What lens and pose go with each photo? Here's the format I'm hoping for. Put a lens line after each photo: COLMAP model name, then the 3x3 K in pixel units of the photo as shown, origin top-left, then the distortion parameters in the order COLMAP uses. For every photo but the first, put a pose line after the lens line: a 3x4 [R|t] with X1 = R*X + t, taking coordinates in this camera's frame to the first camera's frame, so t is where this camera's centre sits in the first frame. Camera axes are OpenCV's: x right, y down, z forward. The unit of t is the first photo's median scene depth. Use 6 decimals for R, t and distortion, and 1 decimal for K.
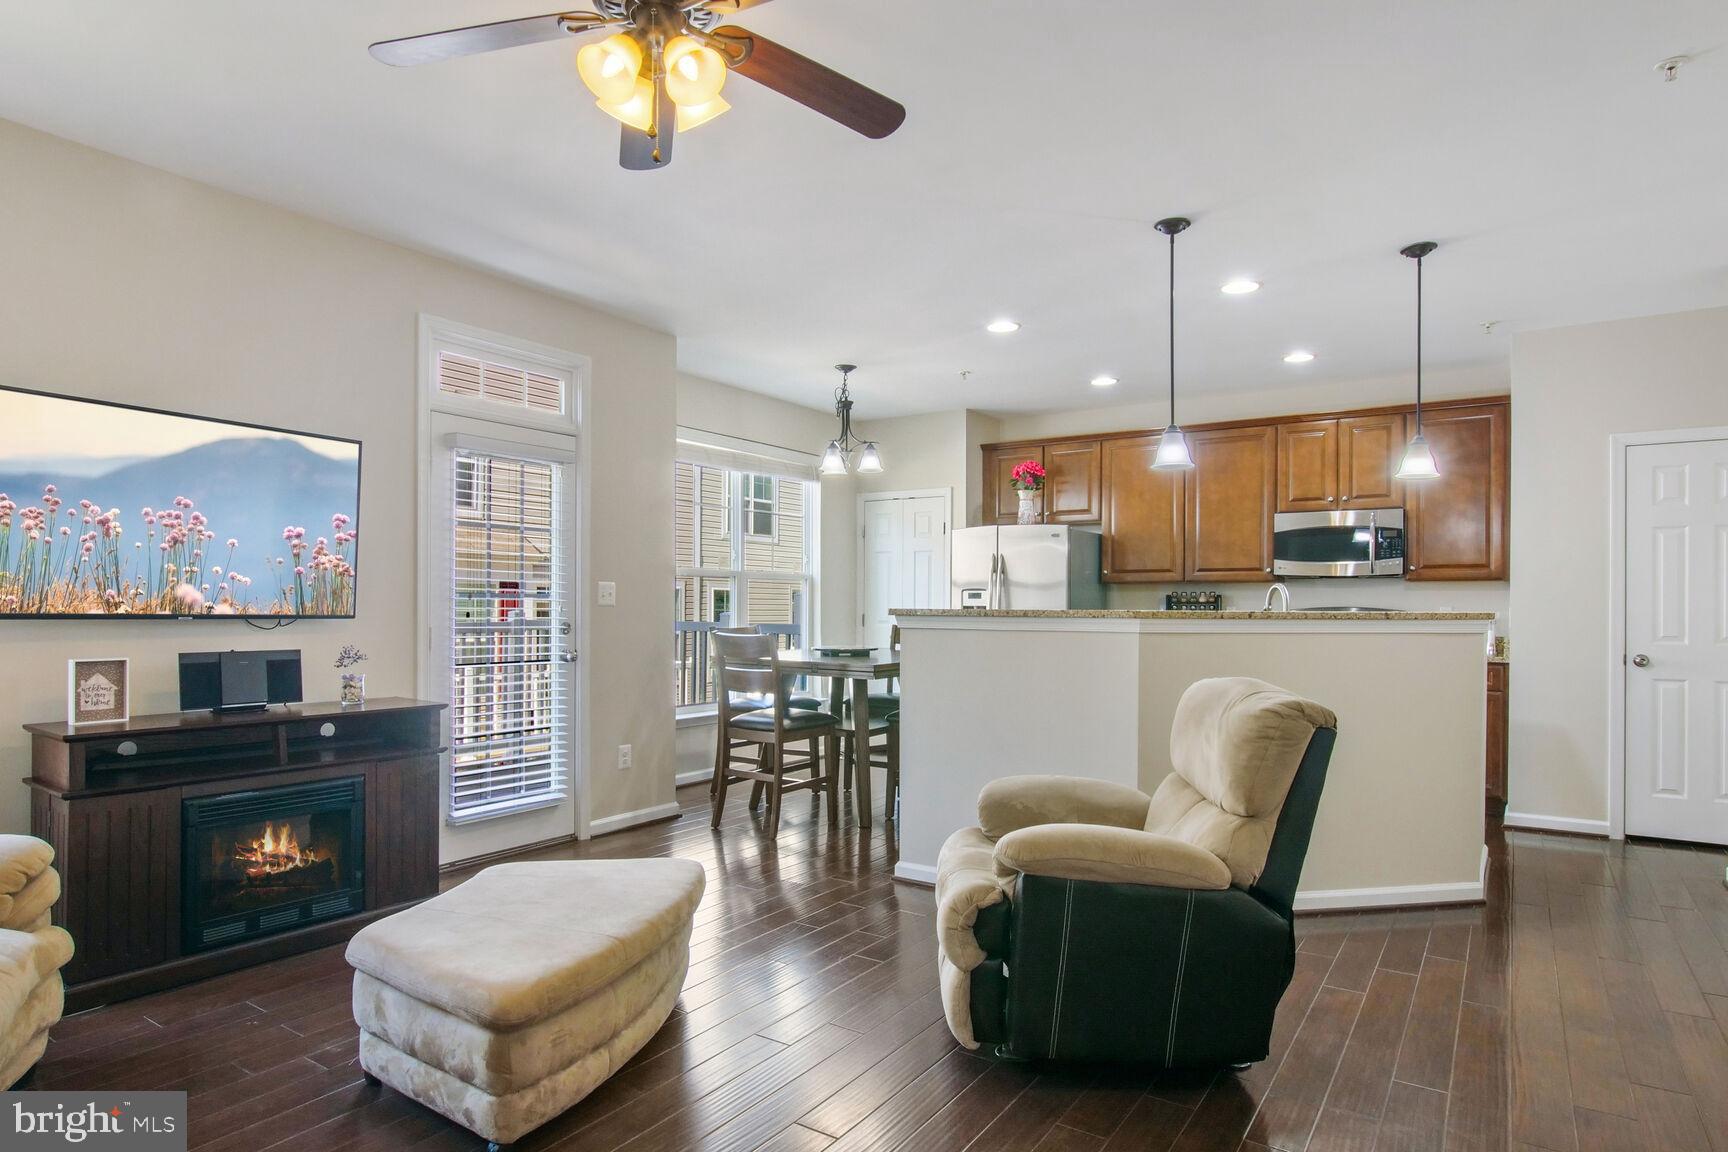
lens RADIAL K [[967.5, 0, 854.9], [0, 967.5, 605.4], [0, 0, 1]] dist [-0.015760, 0.001647]
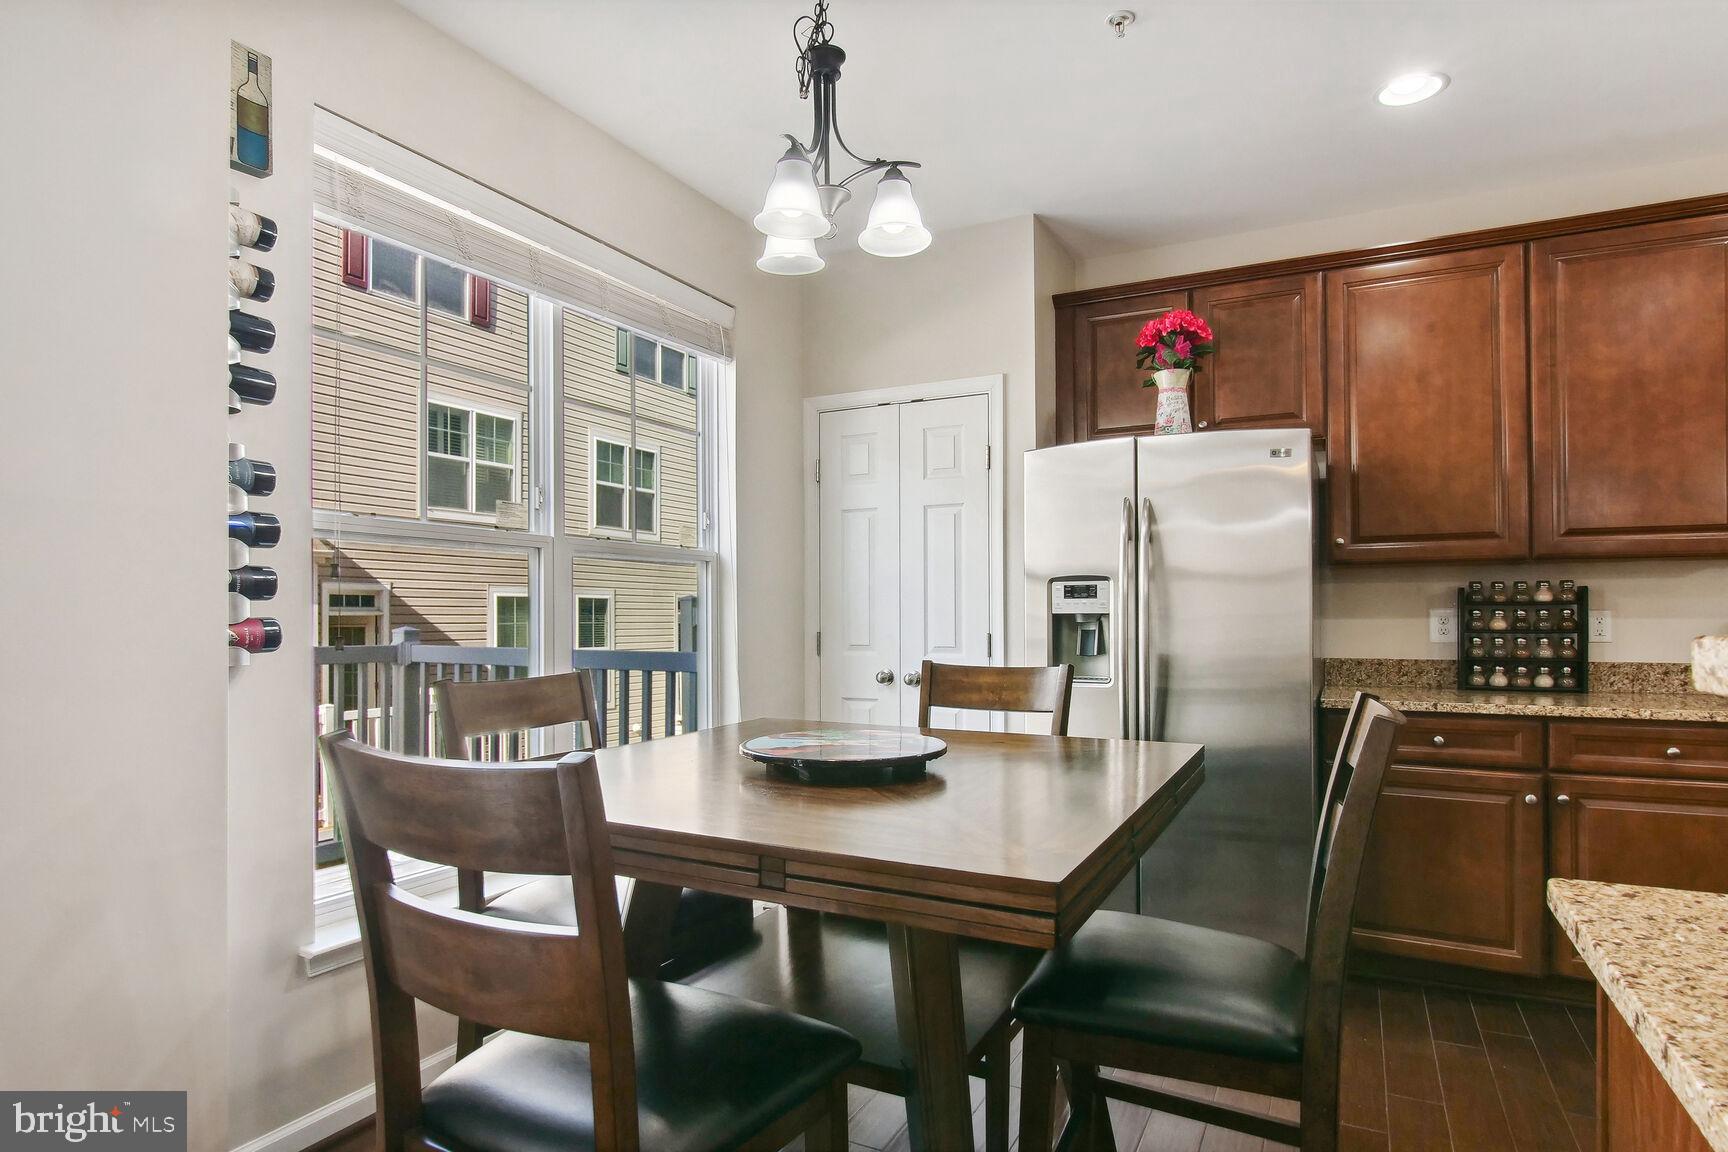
lens RADIAL K [[967.5, 0, 854.9], [0, 967.5, 605.4], [0, 0, 1]] dist [-0.015760, 0.001647]
pose [[0.993149, -0.006934, 0.116649, -0.050226], [0.008106, 0.999921, -0.009576, 0.000118], [-0.116573, 0.010456, 0.993127, 0.774934]]
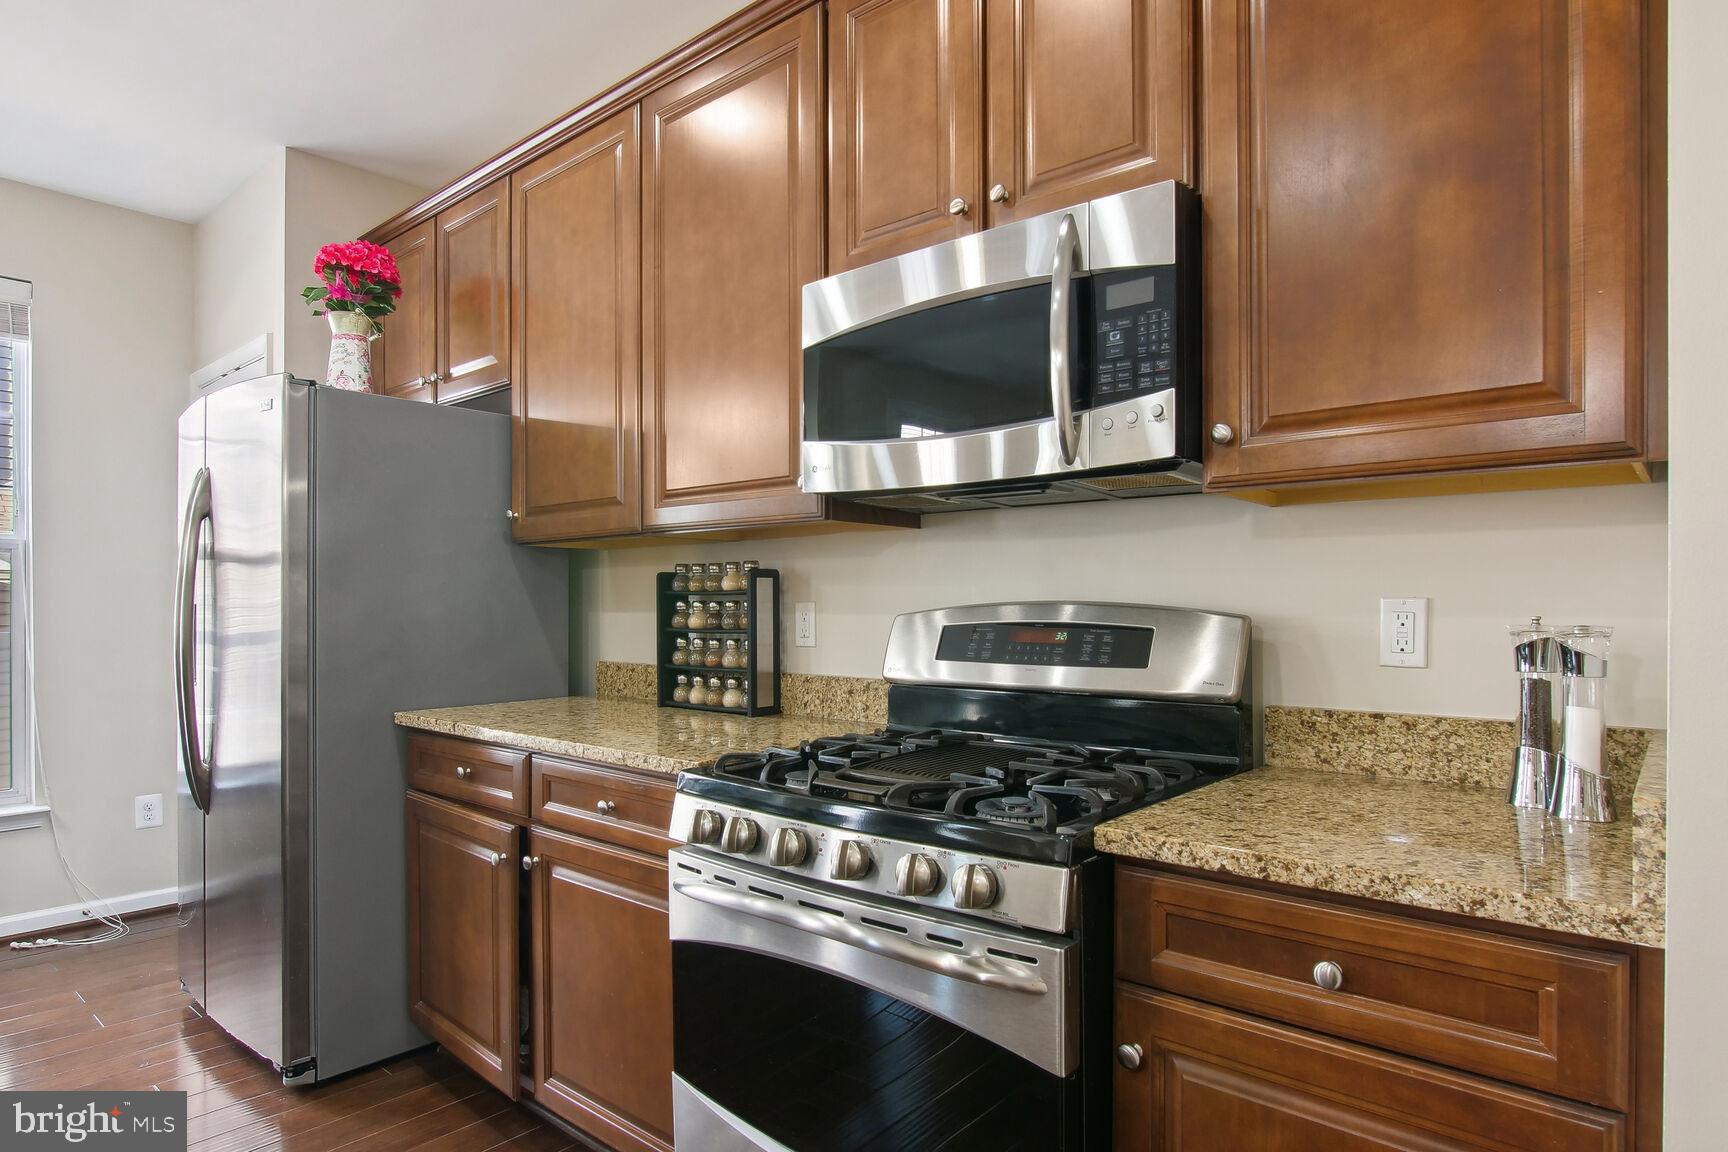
lens RADIAL K [[967.5, 0, 854.9], [0, 967.5, 605.4], [0, 0, 1]] dist [-0.015760, 0.001647]
pose [[0.993686, -0.004484, -0.112108, 0.610588], [0.004490, 0.999990, -0.000198, 0.002891], [0.112108, -0.000307, 0.993696, 0.893451]]
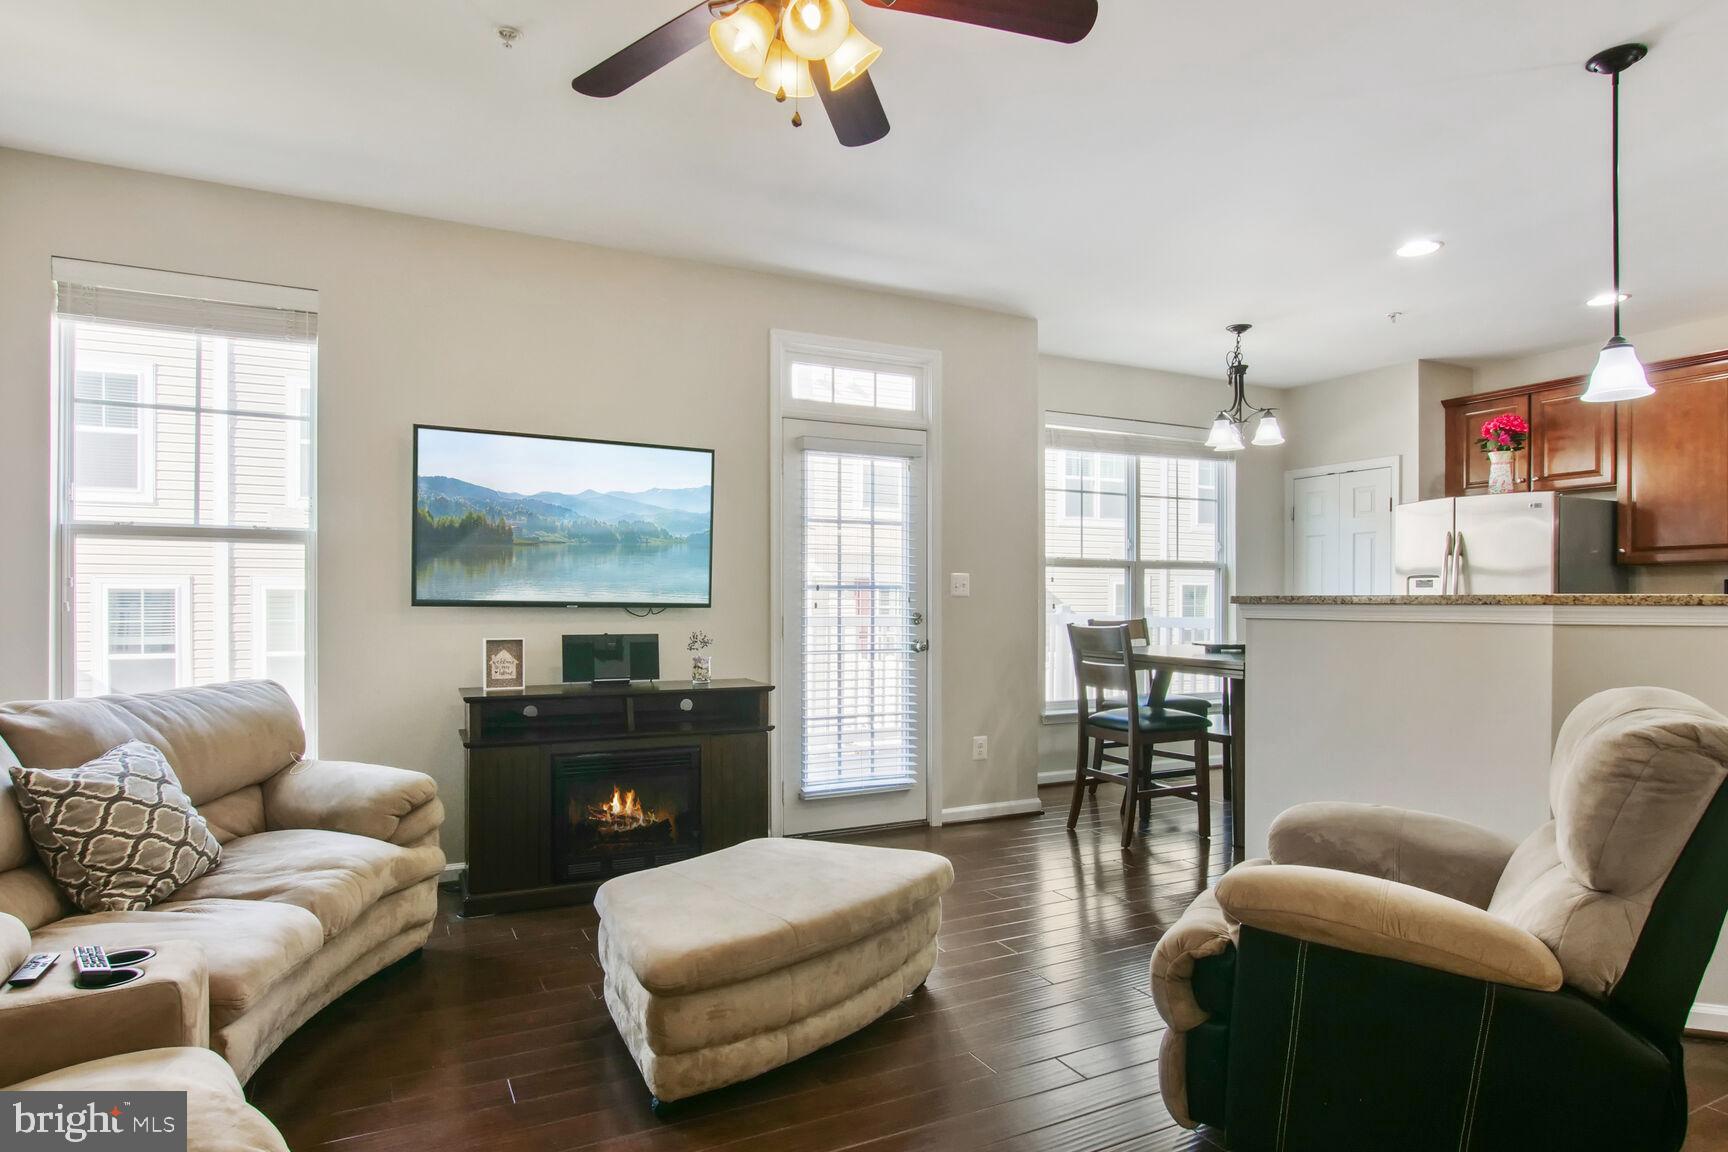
lens RADIAL K [[950.6, 0, 857.9], [0, 950.6, 612.3], [0, 0, 1]] dist [-0.017853, 0.001624]
pose [[0.875064, 0.000716, -0.484006, 0.126962], [0.003864, 0.999957, 0.008465, 0.007838], [0.483991, -0.009278, 0.875024, 0.082219]]
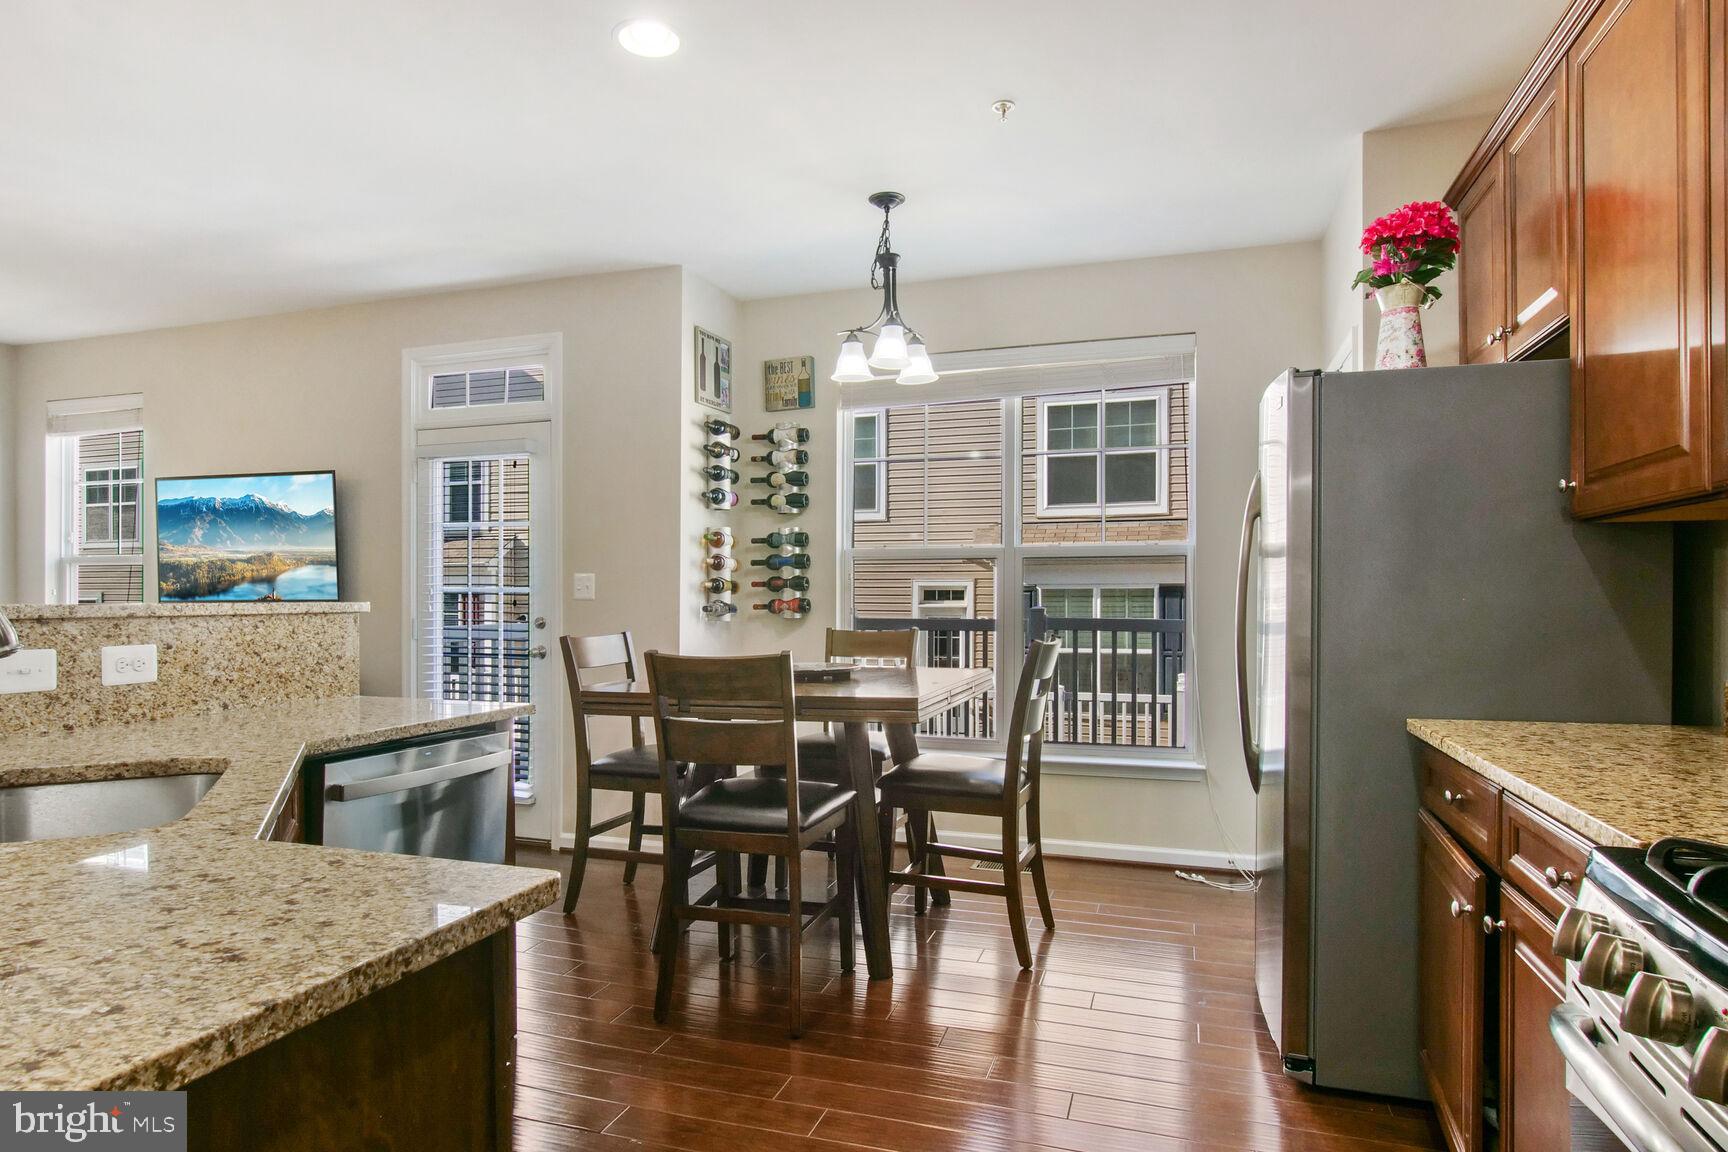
lens RADIAL K [[967.5, 0, 854.9], [0, 967.5, 605.4], [0, 0, 1]] dist [-0.015760, 0.001647]
pose [[0.273082, 0.002446, -0.961988, 0.678008], [-0.000040, 0.999997, 0.002531, 0.003255], [0.961991, -0.000653, 0.273081, 0.991875]]
